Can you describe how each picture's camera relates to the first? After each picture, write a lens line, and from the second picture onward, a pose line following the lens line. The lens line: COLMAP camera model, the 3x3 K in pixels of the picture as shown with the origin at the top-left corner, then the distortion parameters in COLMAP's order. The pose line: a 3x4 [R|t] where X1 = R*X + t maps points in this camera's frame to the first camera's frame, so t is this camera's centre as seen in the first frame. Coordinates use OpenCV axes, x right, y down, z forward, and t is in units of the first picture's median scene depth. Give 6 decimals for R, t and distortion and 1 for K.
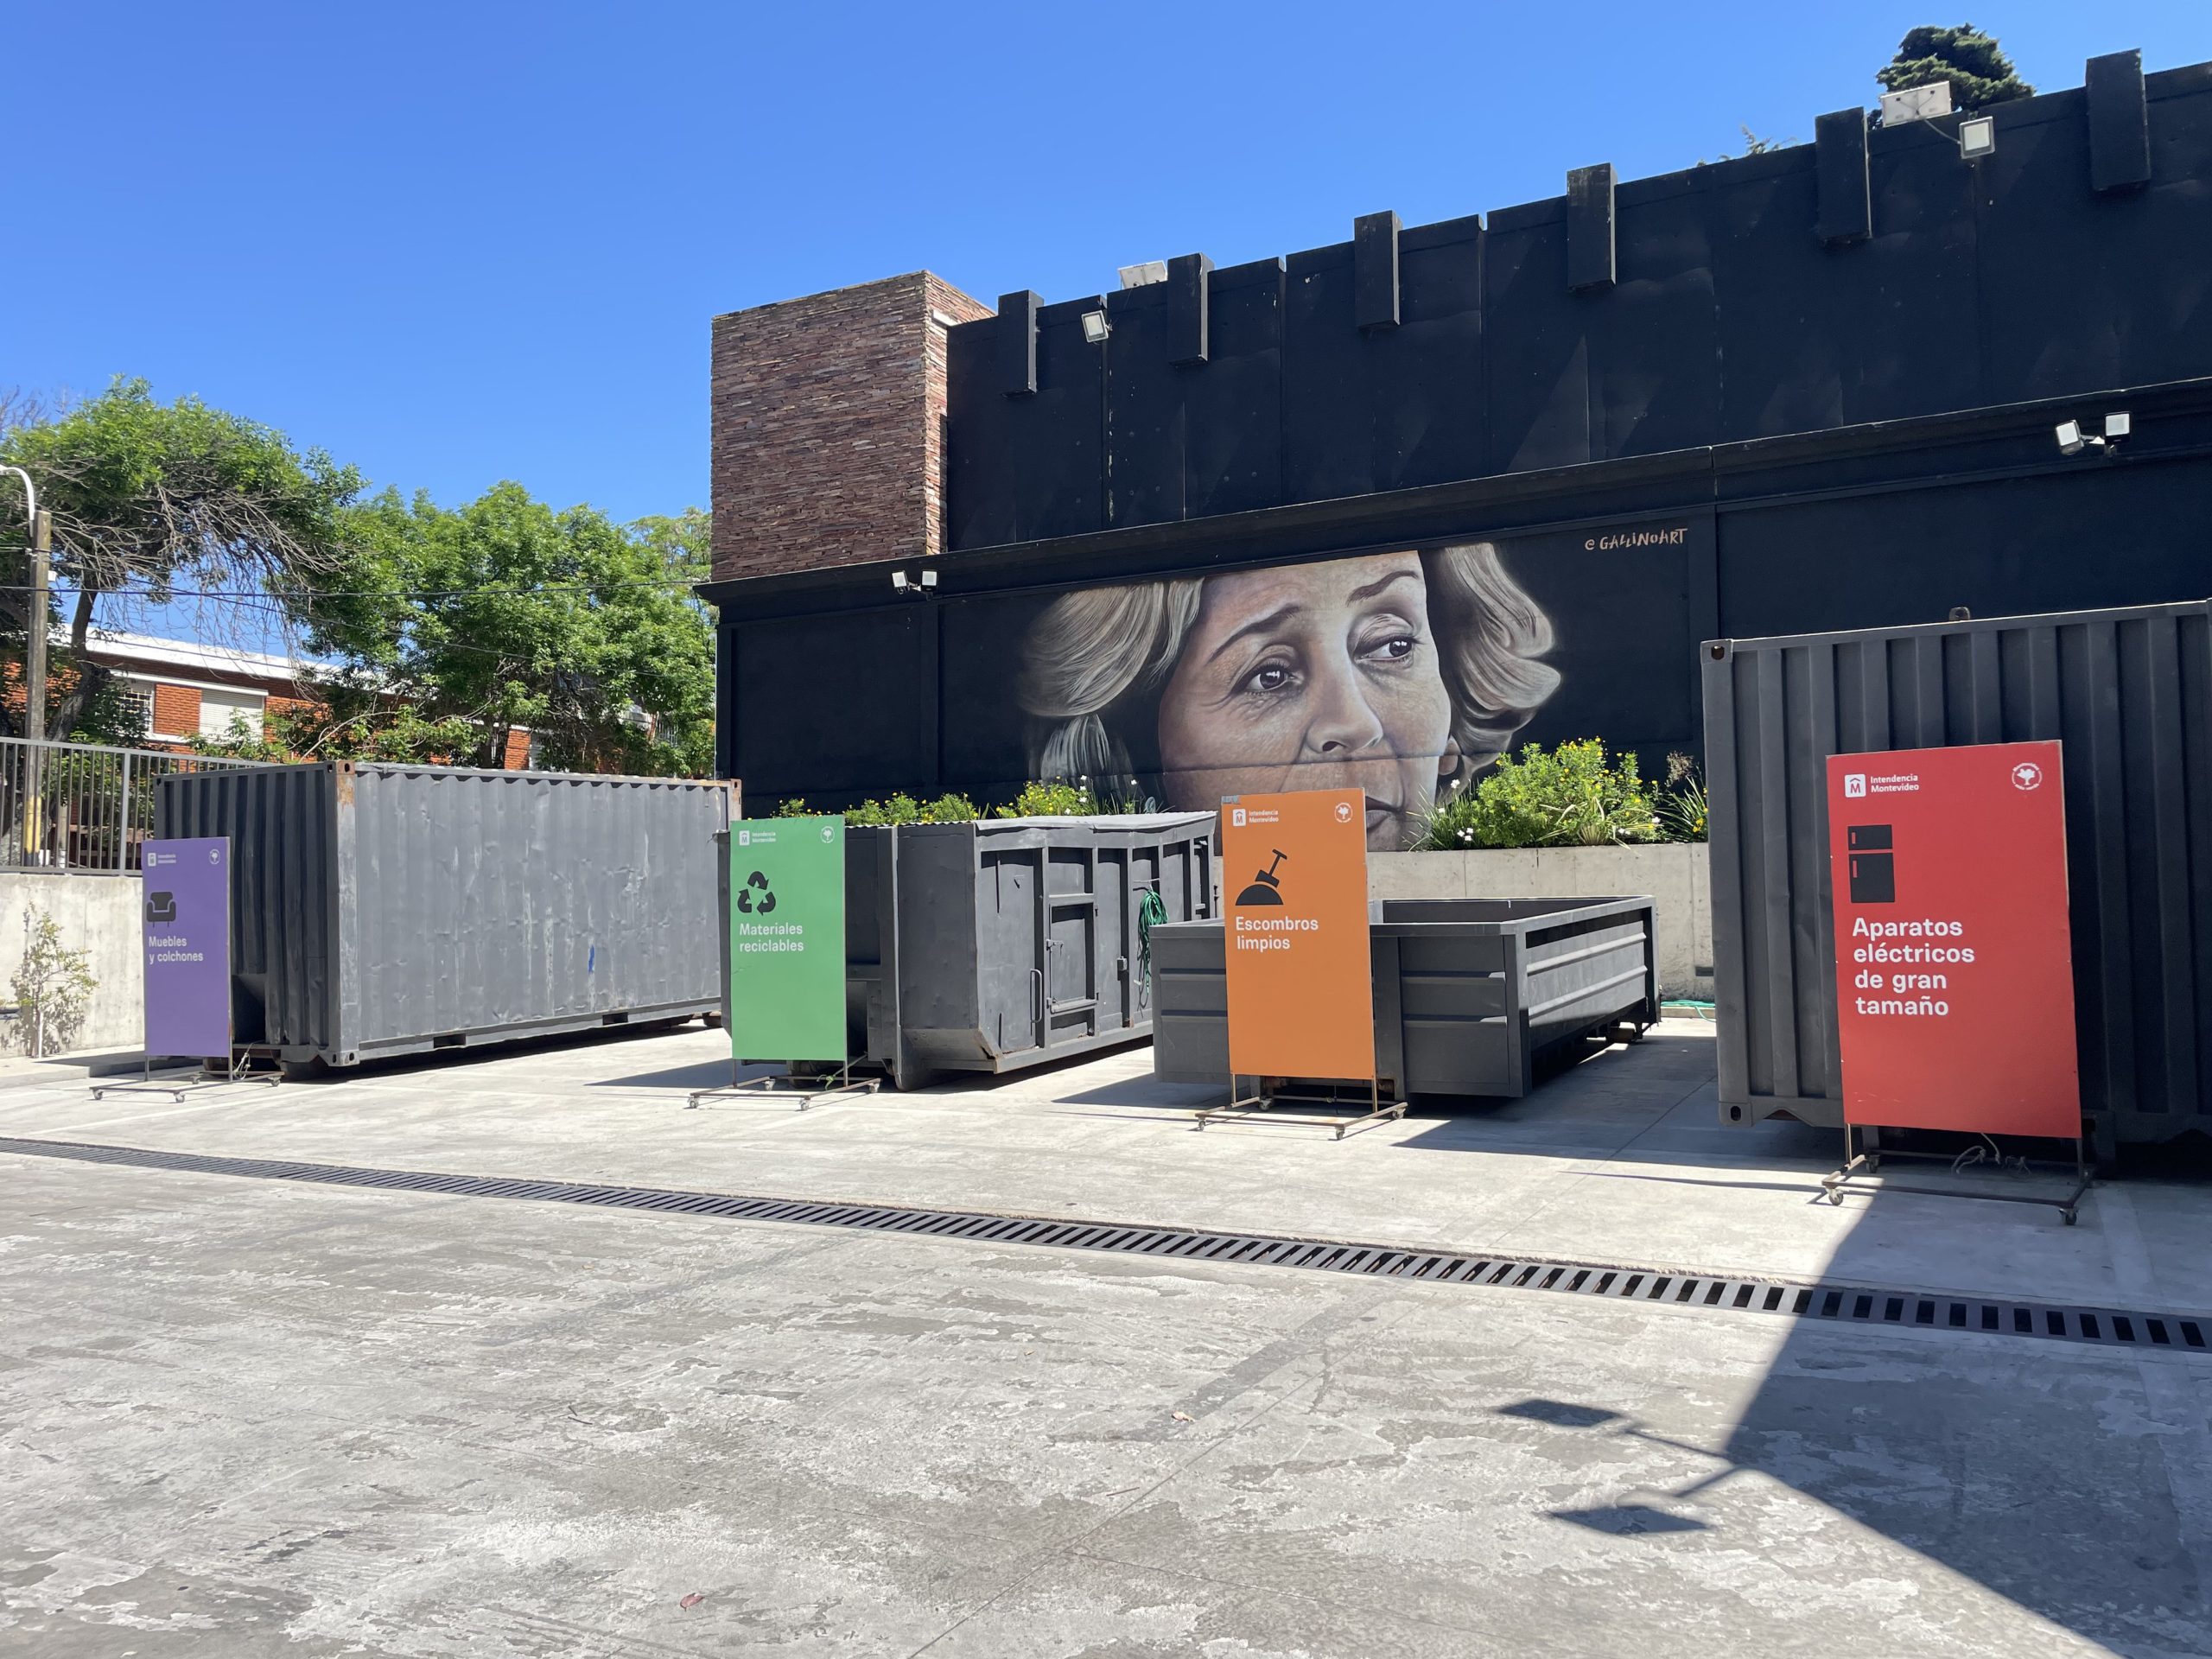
lens RADIAL K [[1785.3, 0, 1098.1], [0, 1785.3, 833.1], [0, 0, 1]] dist [0.086813, -0.131932]
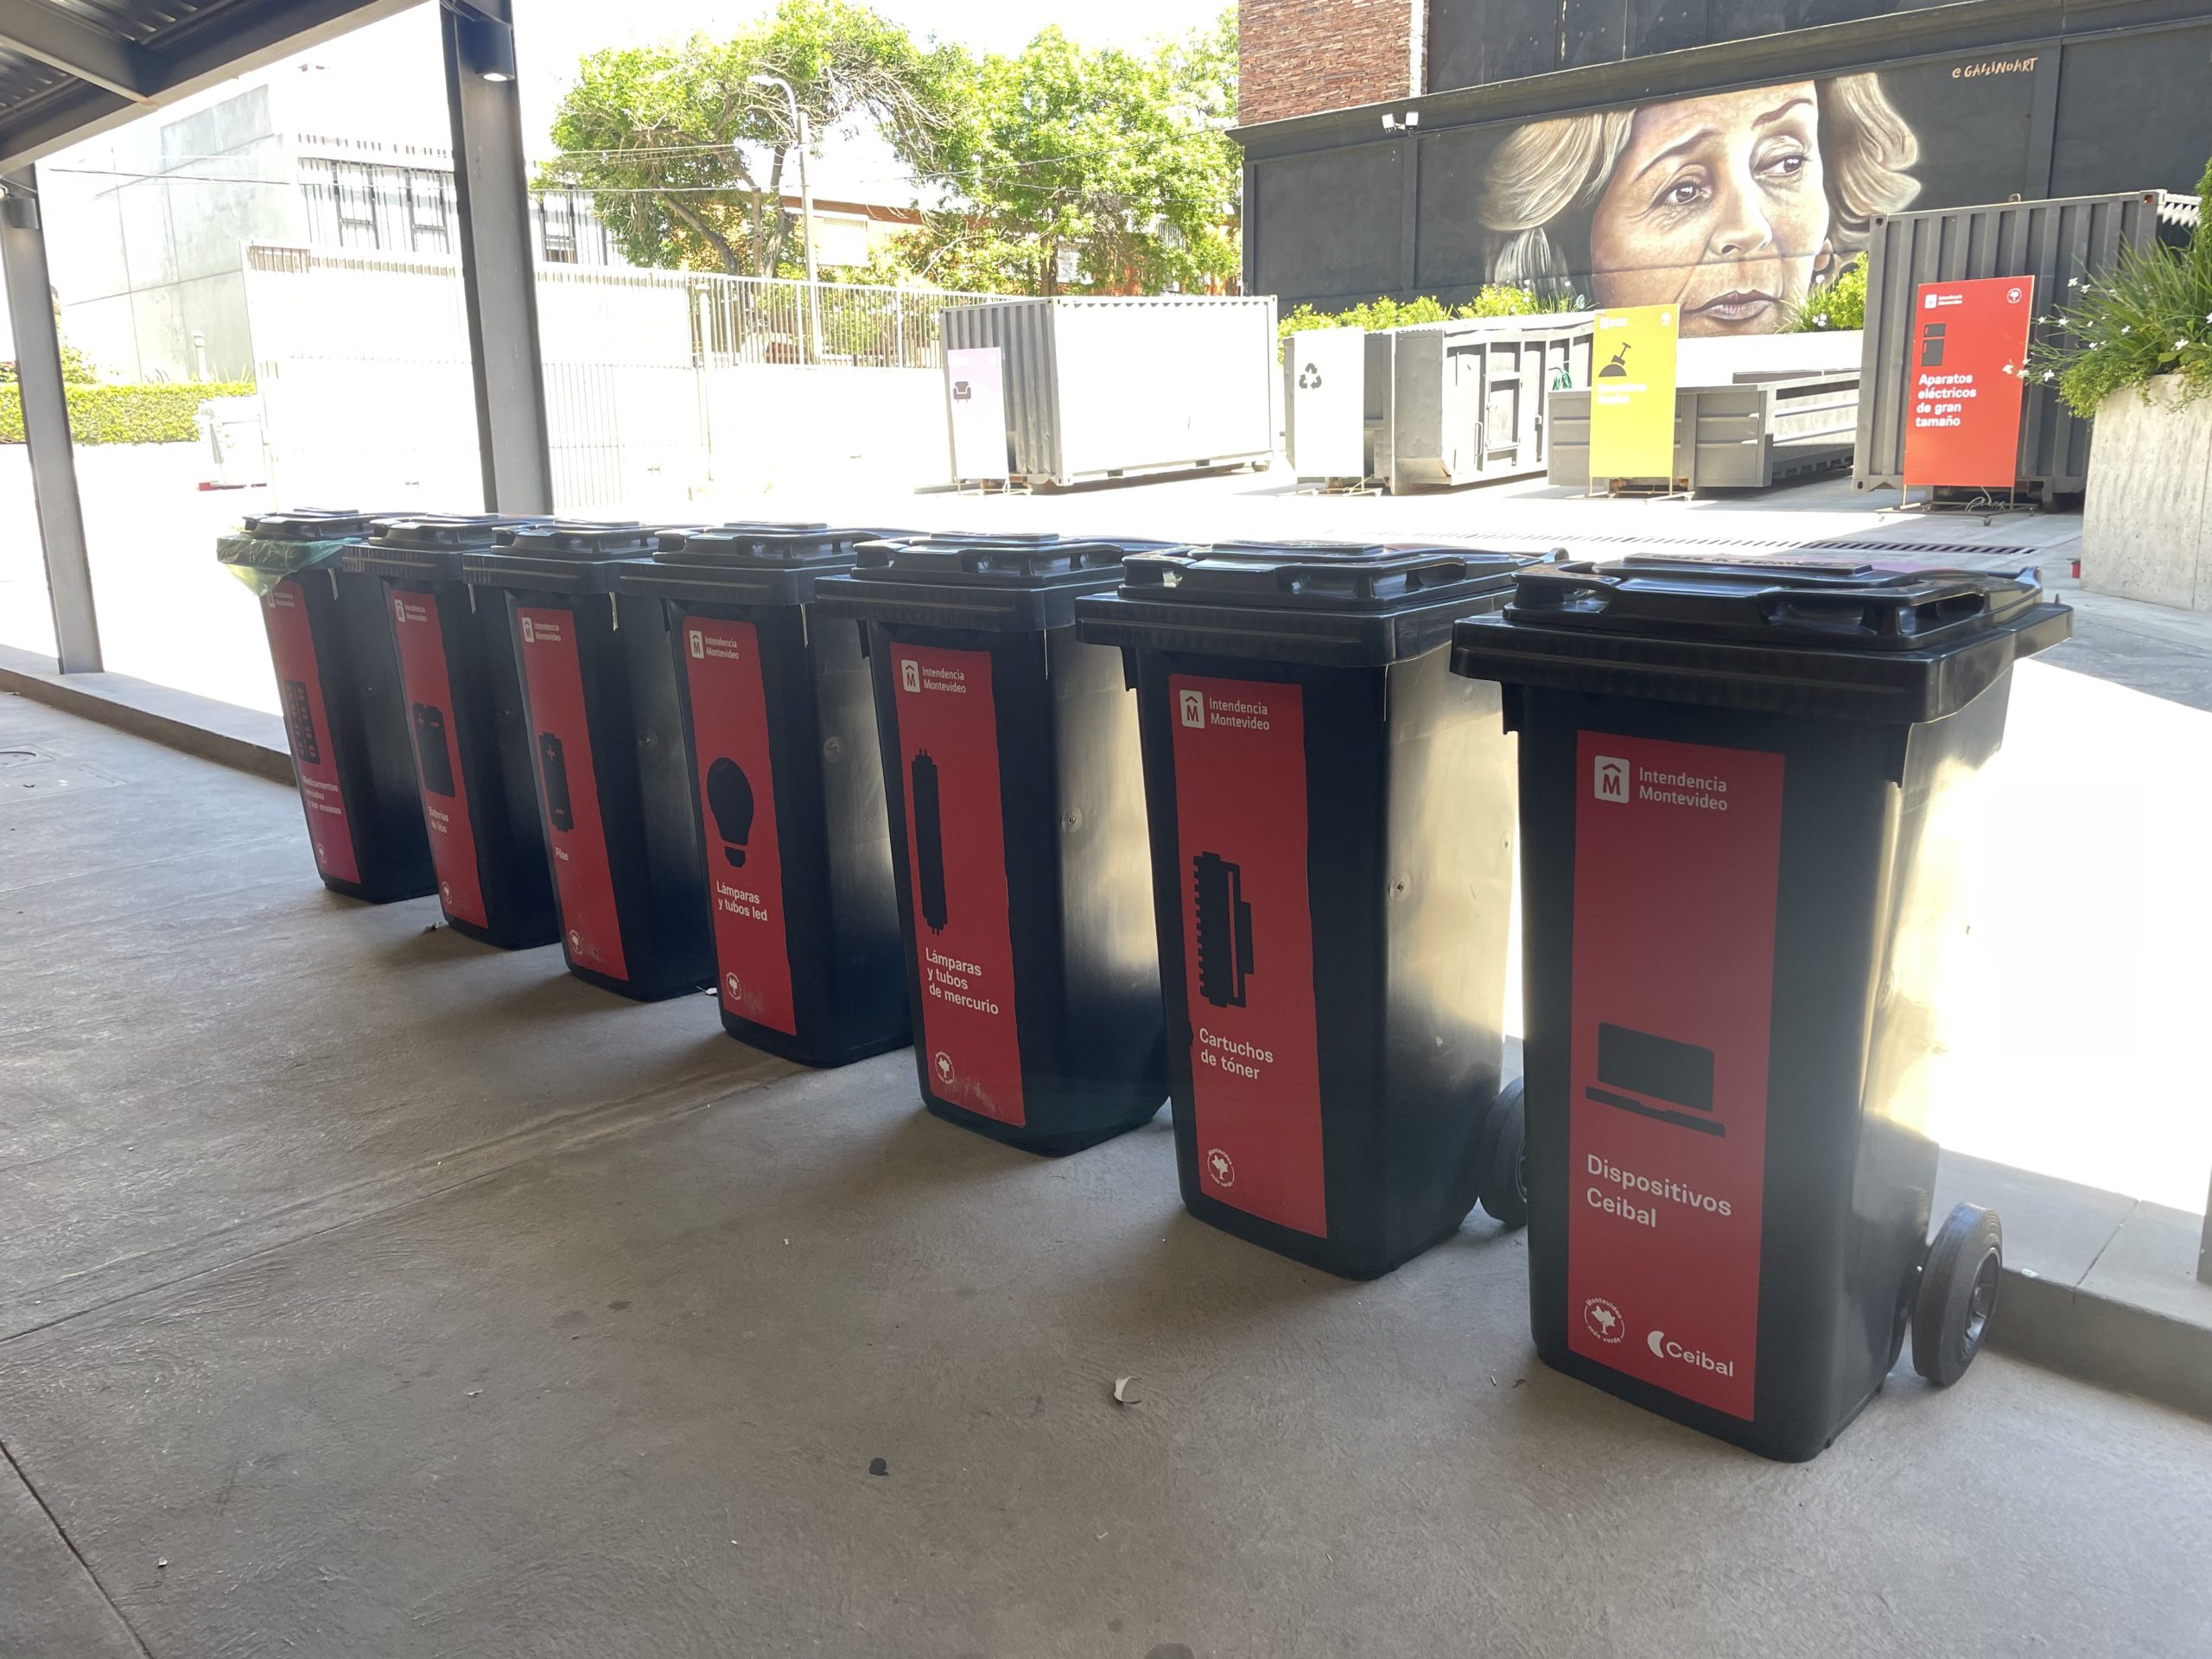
lens RADIAL K [[1785.3, 0, 1098.1], [0, 1785.3, 833.1], [0, 0, 1]] dist [0.086813, -0.131932]
pose [[0.969295, 0.045205, -0.241710, 0.025130], [0.023437, 0.961499, 0.273808, -0.011959], [0.244781, -0.271066, 0.930916, -0.428326]]
